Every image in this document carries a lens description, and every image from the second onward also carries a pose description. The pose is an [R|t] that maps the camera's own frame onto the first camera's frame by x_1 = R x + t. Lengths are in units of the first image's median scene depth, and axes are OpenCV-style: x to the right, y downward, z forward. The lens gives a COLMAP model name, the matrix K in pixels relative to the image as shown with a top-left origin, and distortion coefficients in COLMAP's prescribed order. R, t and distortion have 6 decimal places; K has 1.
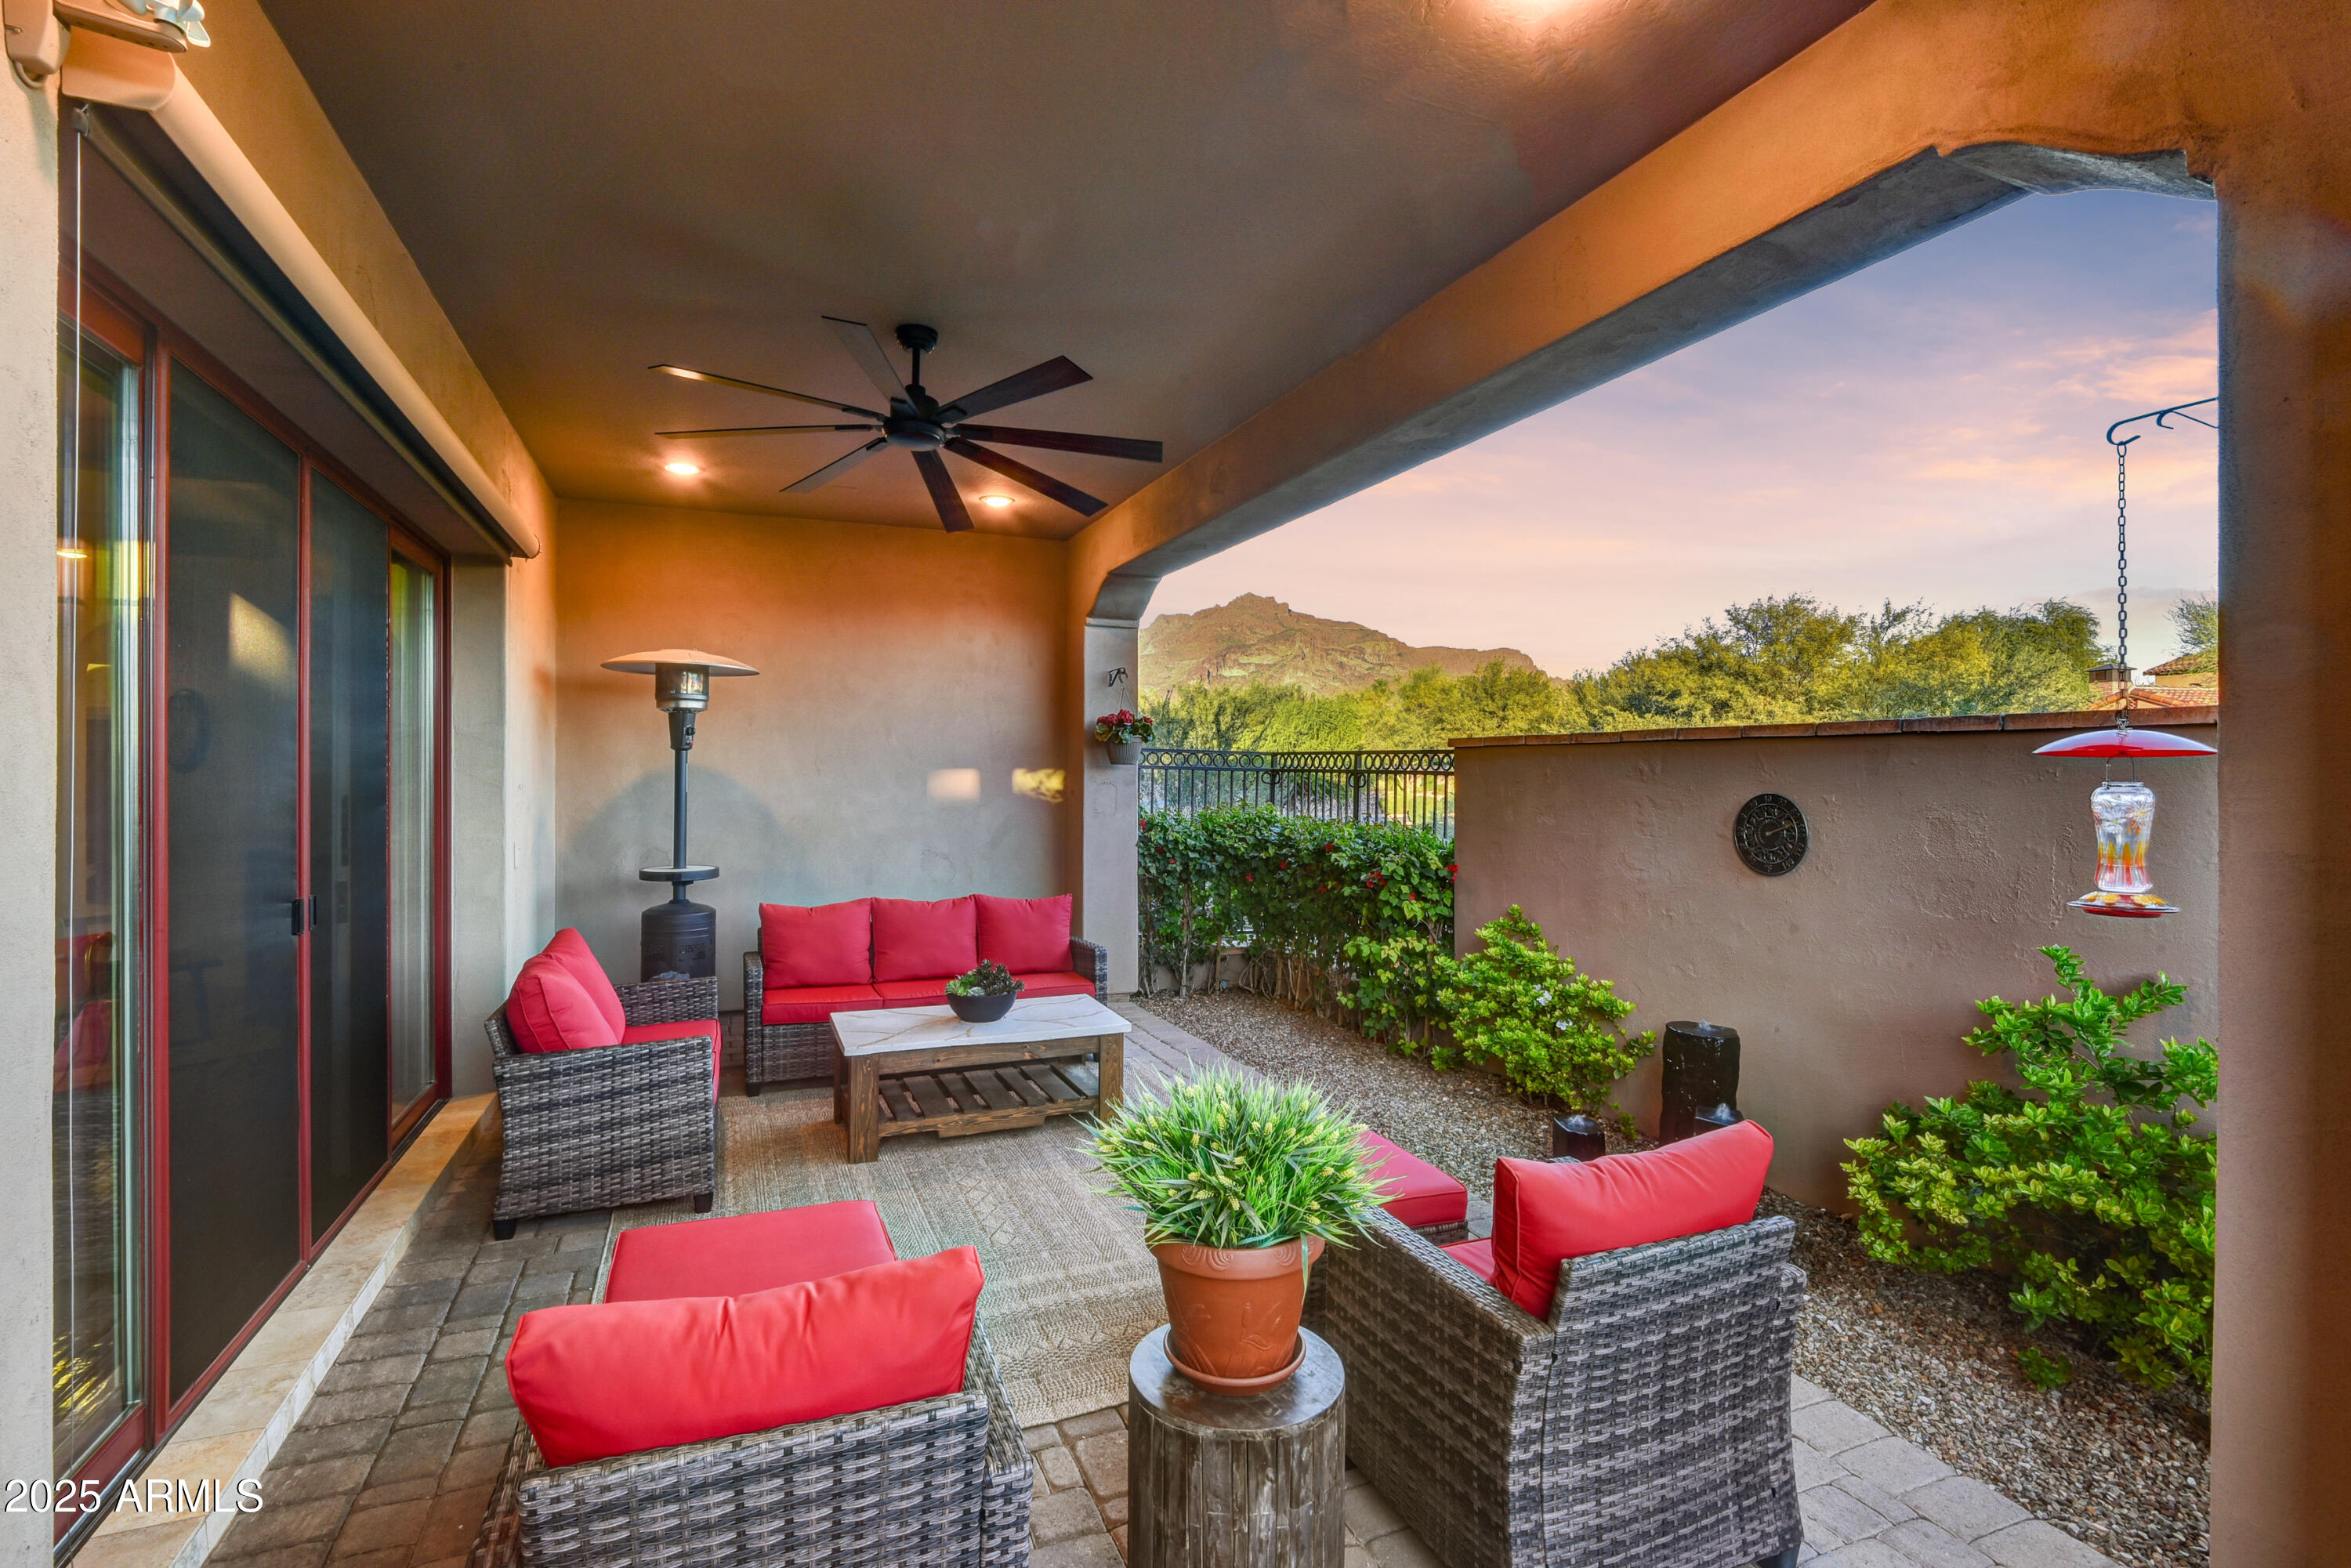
lens RADIAL K [[1081.6, 0, 1175.5], [0, 1081.6, 784.0], [0, 0, 1]] dist [-0.002774, -0.001130]
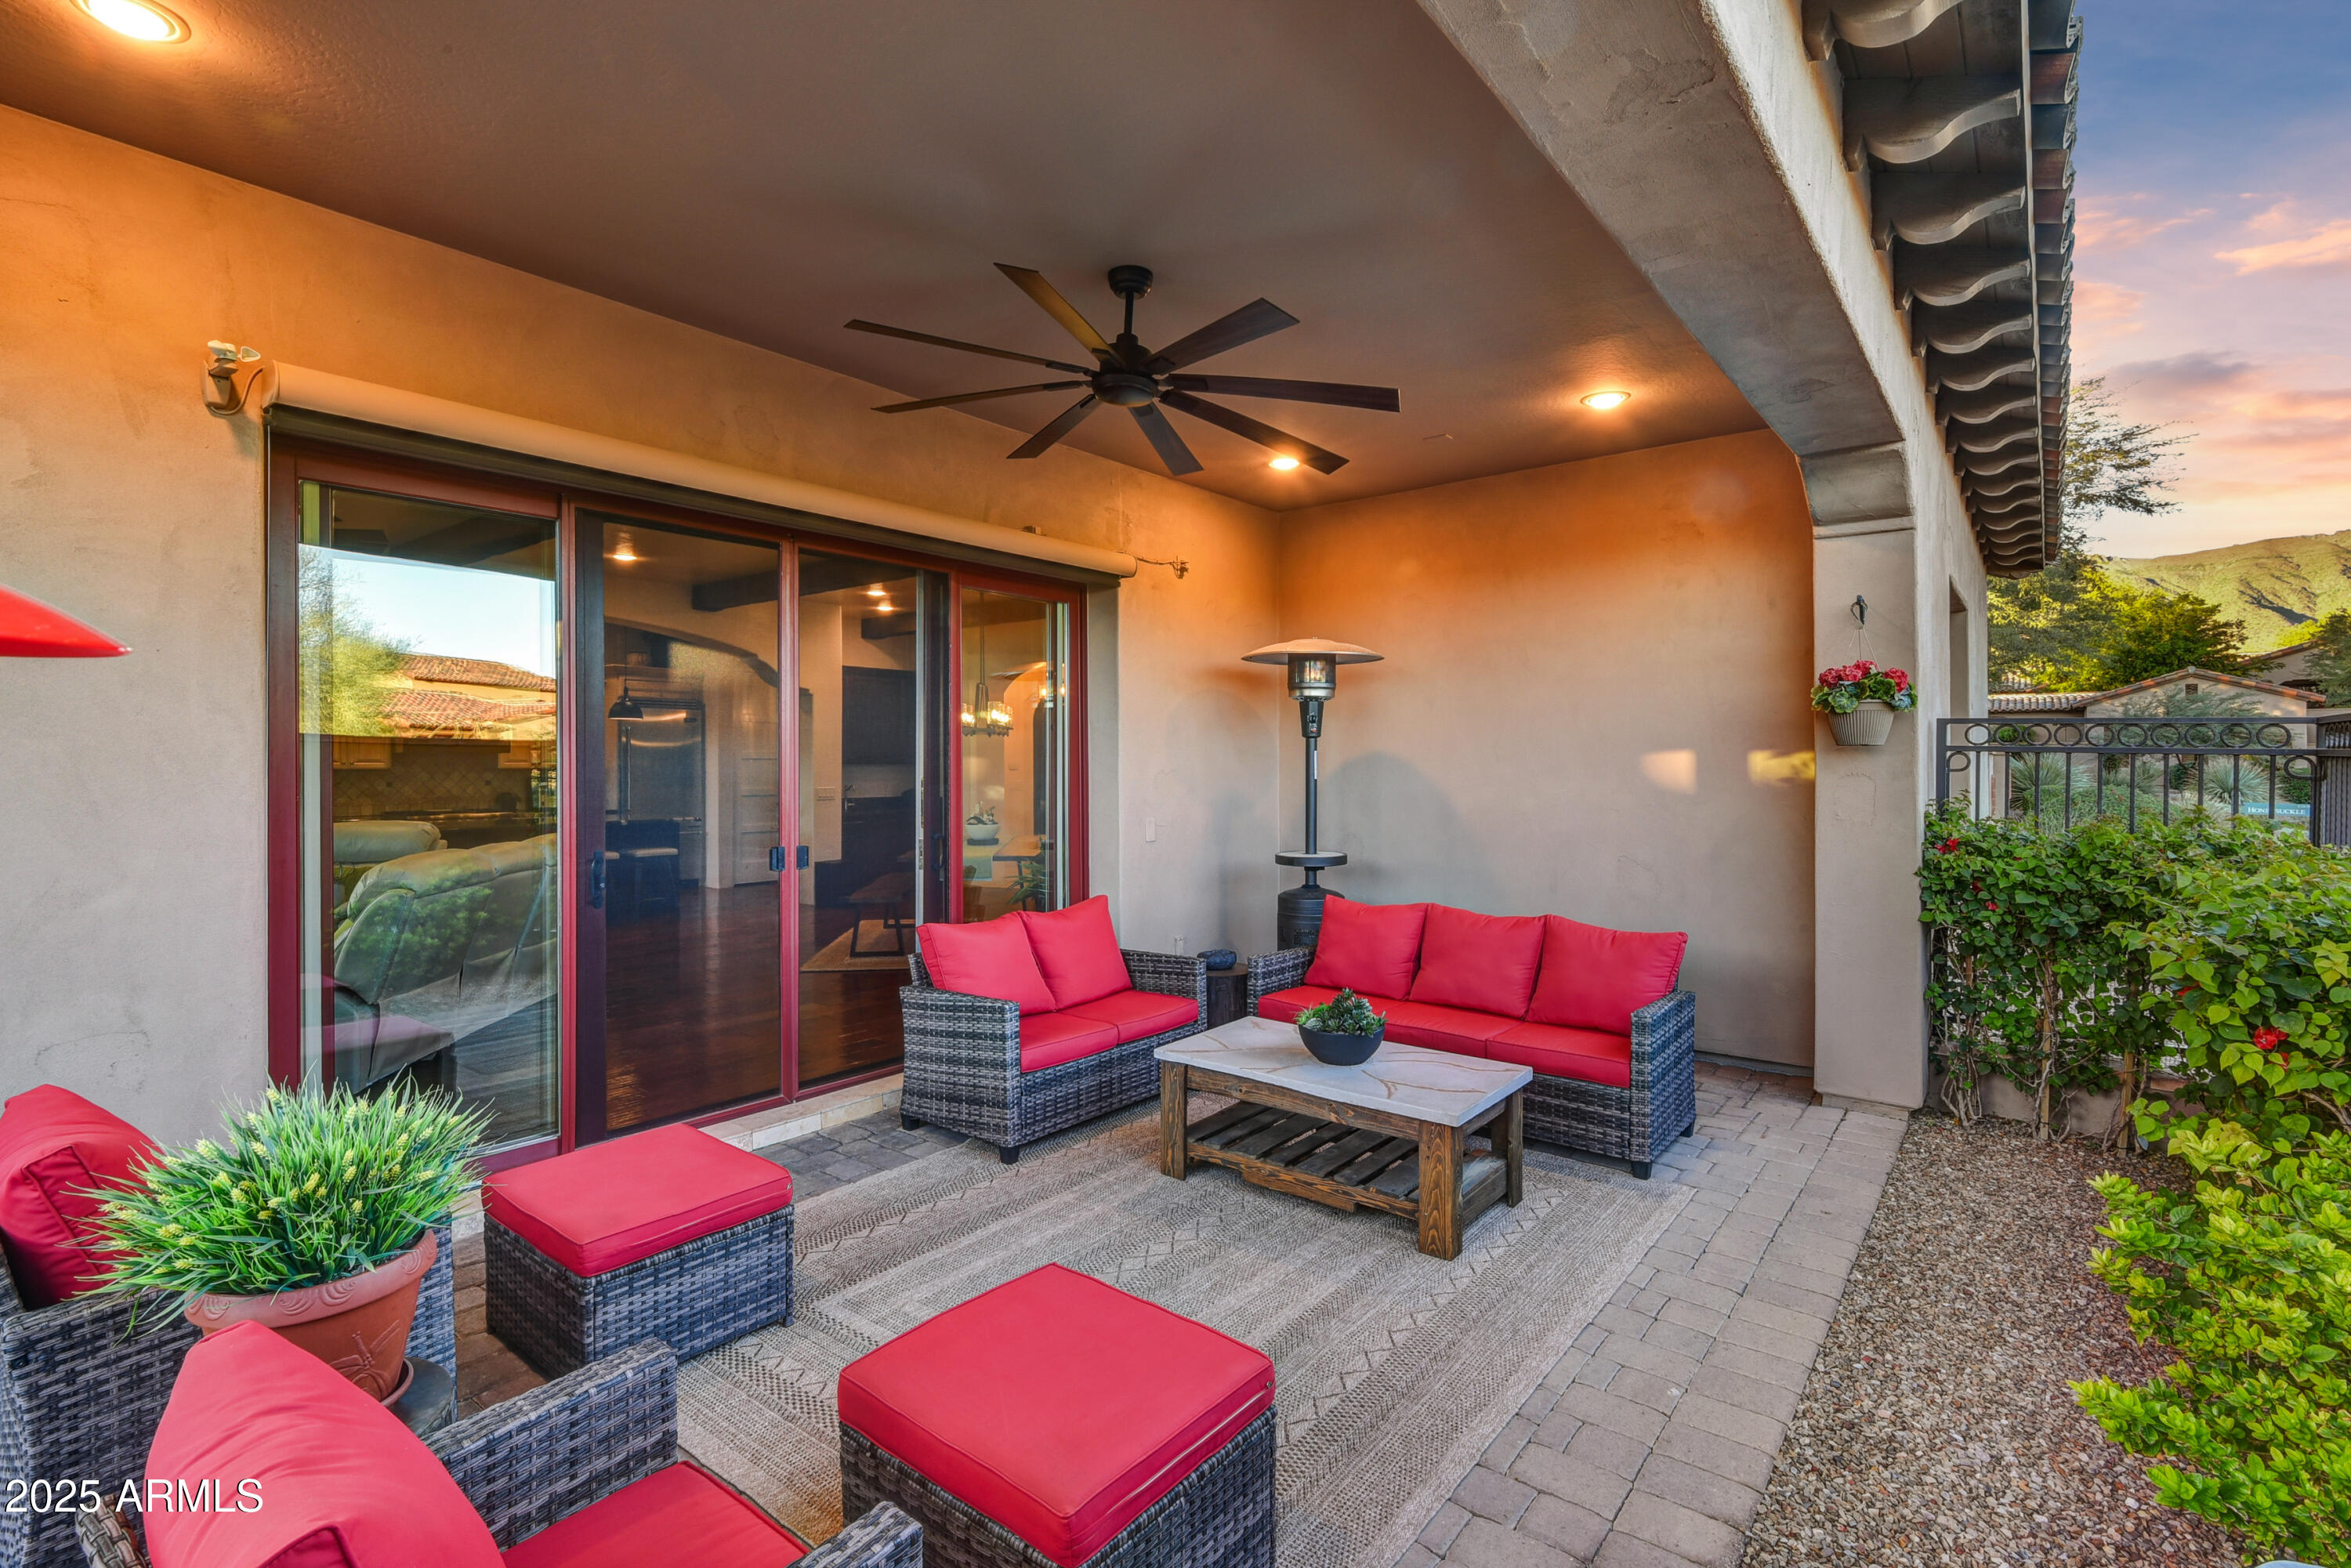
lens RADIAL K [[1104.1, 0, 1179.7], [0, 1104.1, 761.7], [0, 0, 1]] dist [-0.001630, -0.000264]
pose [[0.479628, -0.002123, -0.877469, 0.421456], [-0.006877, 0.999957, -0.006178, -0.001589], [0.877445, 0.008998, 0.479593, 0.417563]]
